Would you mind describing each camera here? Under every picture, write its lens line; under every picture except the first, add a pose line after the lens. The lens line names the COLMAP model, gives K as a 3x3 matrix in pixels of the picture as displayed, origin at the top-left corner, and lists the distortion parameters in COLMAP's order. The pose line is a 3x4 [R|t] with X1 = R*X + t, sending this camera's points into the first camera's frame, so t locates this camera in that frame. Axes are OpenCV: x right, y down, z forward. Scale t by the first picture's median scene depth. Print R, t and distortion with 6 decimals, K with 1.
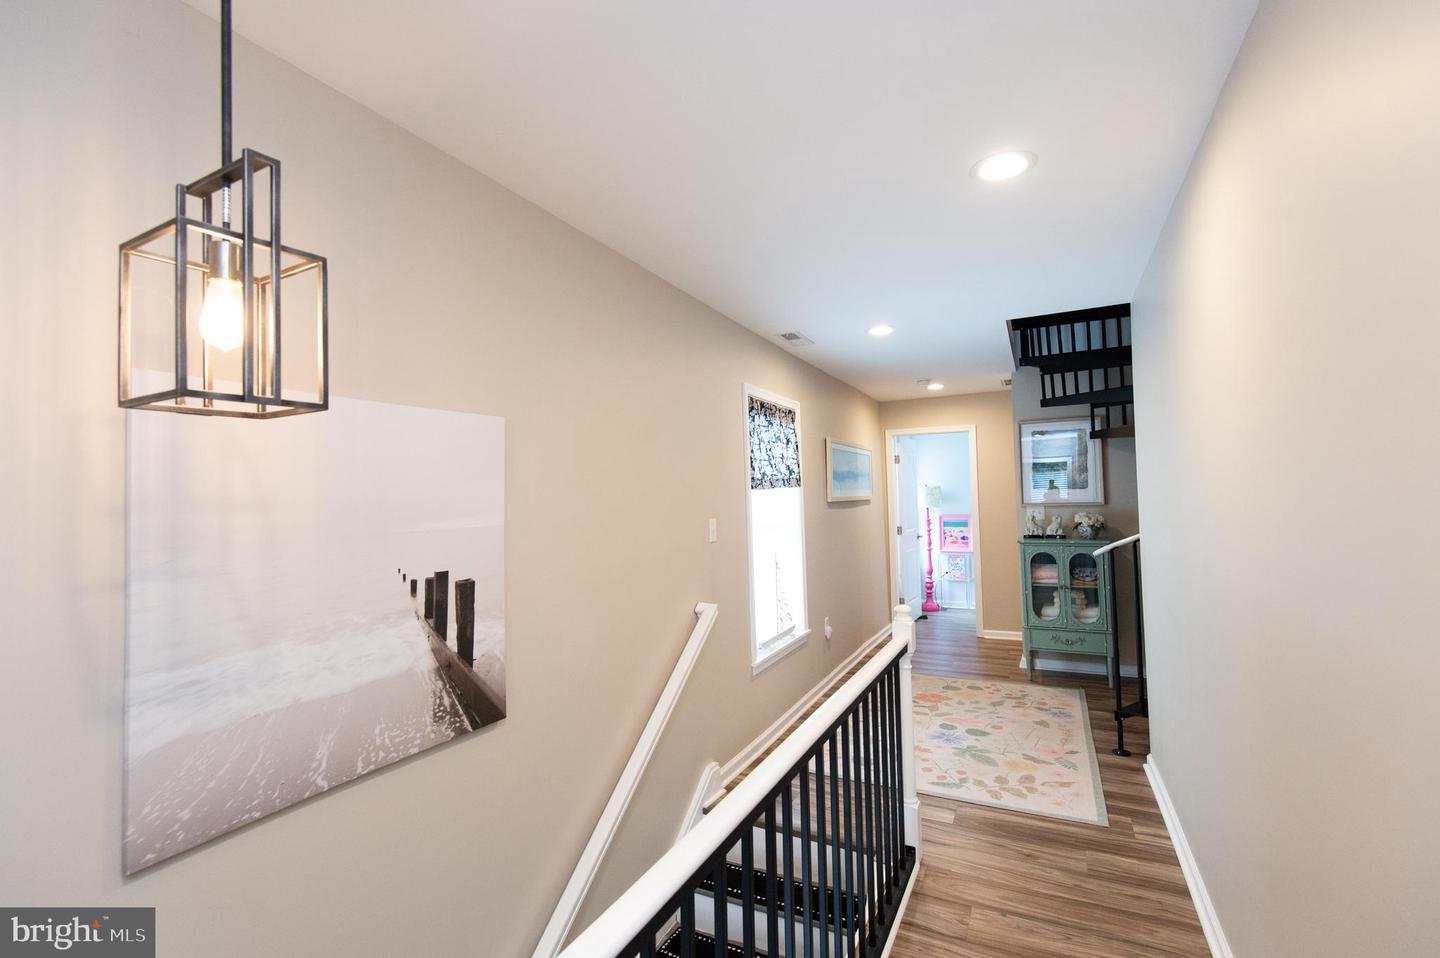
lens RADIAL K [[665.5, 0, 716.2], [0, 665.5, 475.6], [0, 0, 1]] dist [0.017009, -0.009642]
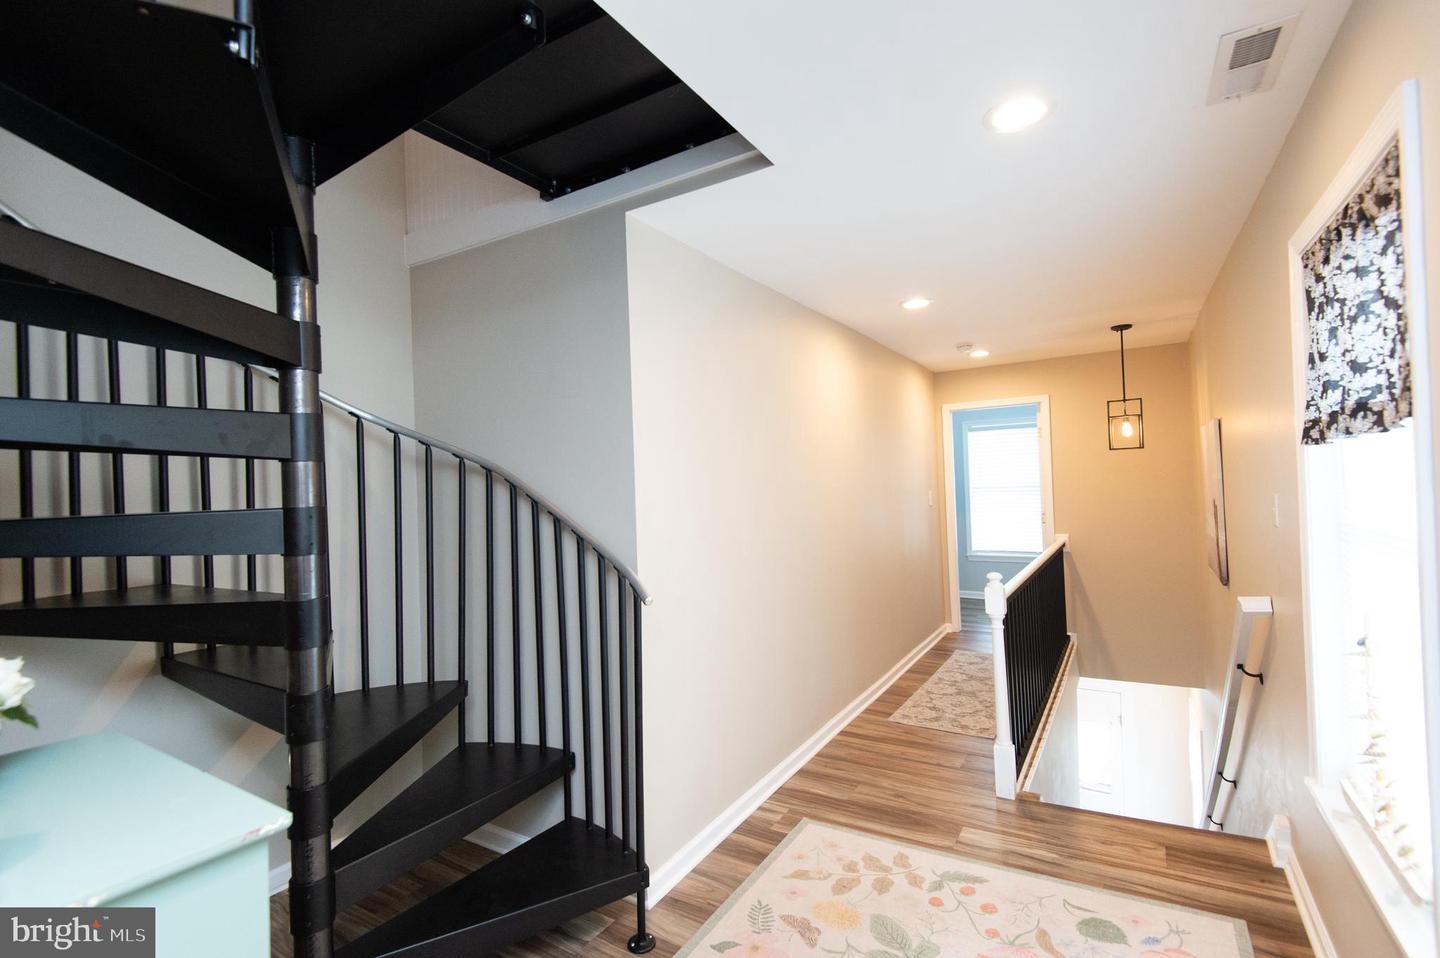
lens RADIAL K [[665.5, 0, 723.0], [0, 665.5, 480.1], [0, 0, 1]] dist [0.017009, -0.009642]
pose [[-0.994656, 0.058289, 0.085216, 0.511612], [0.055226, 0.997756, -0.037864, 0.046854], [-0.087232, -0.032956, -0.995643, 1.744018]]
